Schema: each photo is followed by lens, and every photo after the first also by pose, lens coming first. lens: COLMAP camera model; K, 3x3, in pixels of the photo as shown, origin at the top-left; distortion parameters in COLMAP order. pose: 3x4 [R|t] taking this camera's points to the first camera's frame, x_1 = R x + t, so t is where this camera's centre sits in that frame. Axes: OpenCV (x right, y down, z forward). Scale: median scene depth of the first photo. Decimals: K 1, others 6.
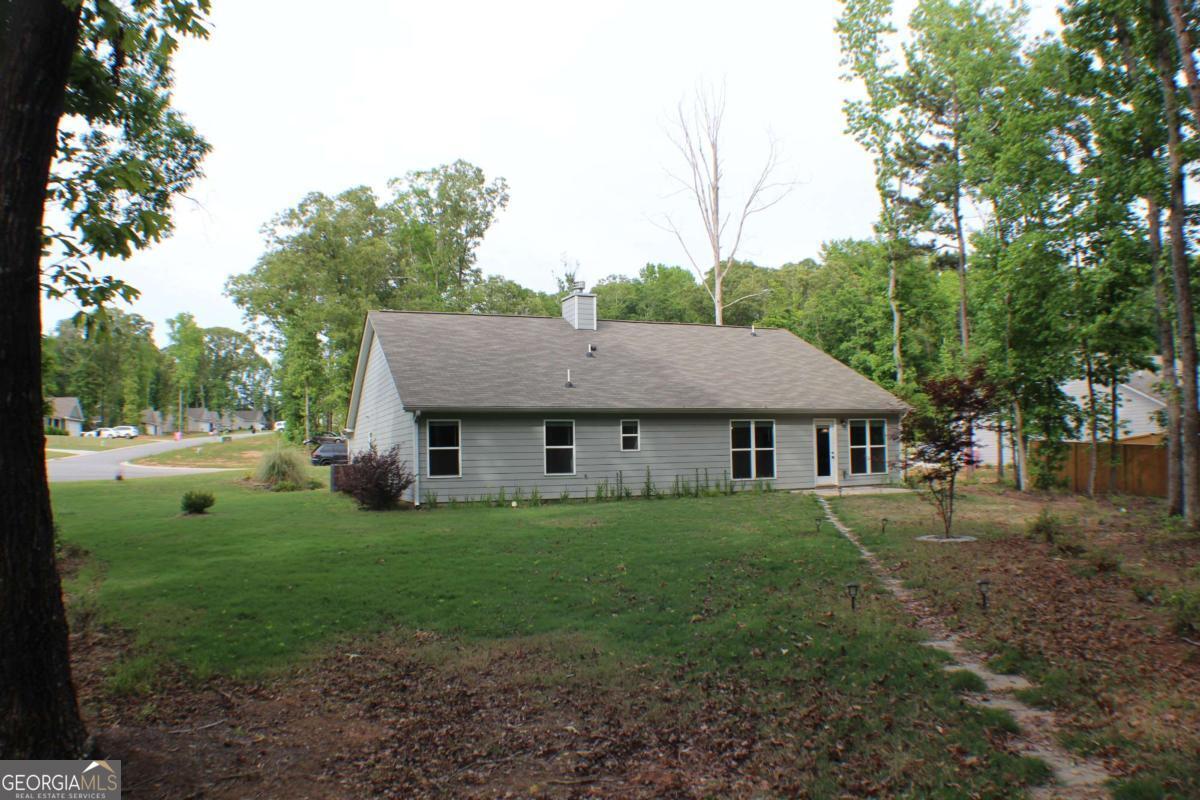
lens RADIAL K [[761.9, 0, 596.5], [0, 761.9, 399.8], [0, 0, 1]] dist [-0.146777, -0.000121]
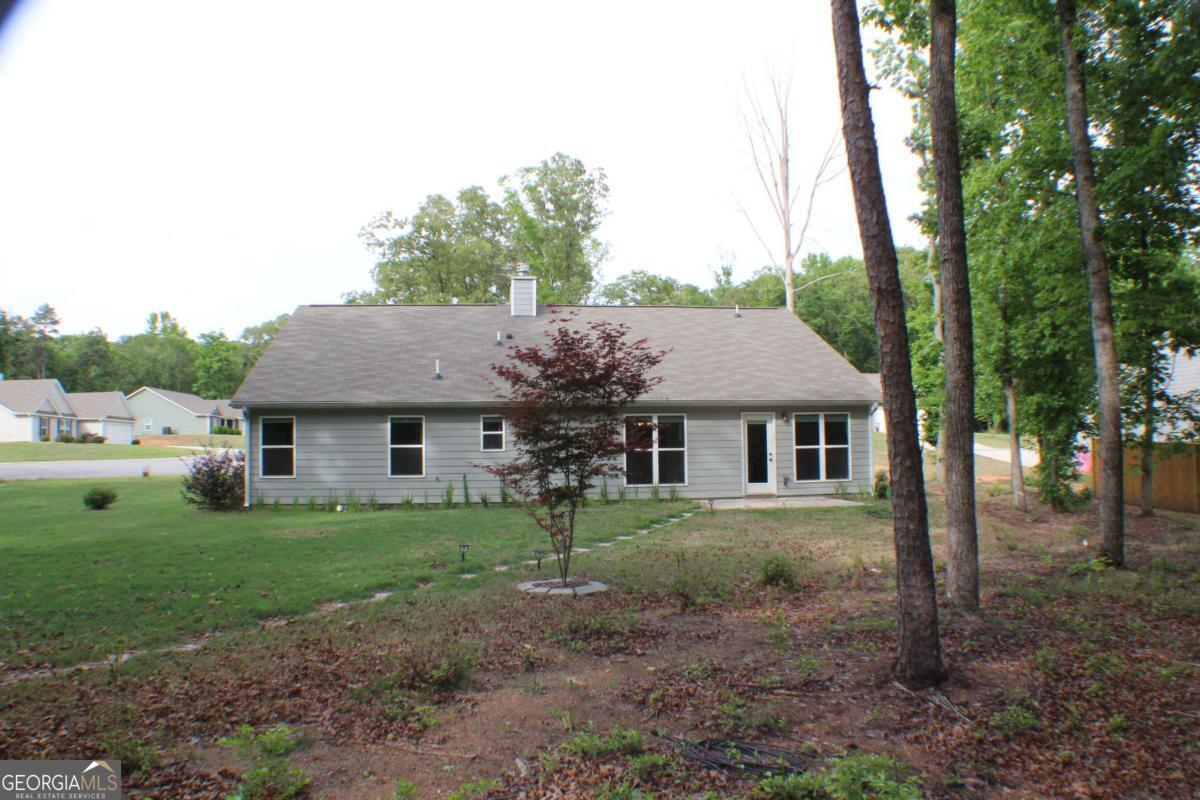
lens RADIAL K [[761.9, 0, 601.0], [0, 761.9, 404.5], [0, 0, 1]] dist [-0.146777, -0.000121]
pose [[0.974688, -0.009679, -0.223359, 0.318633], [0.012281, 0.999872, 0.010263, 0.005951], [0.223231, -0.012747, 0.974682, 0.158772]]
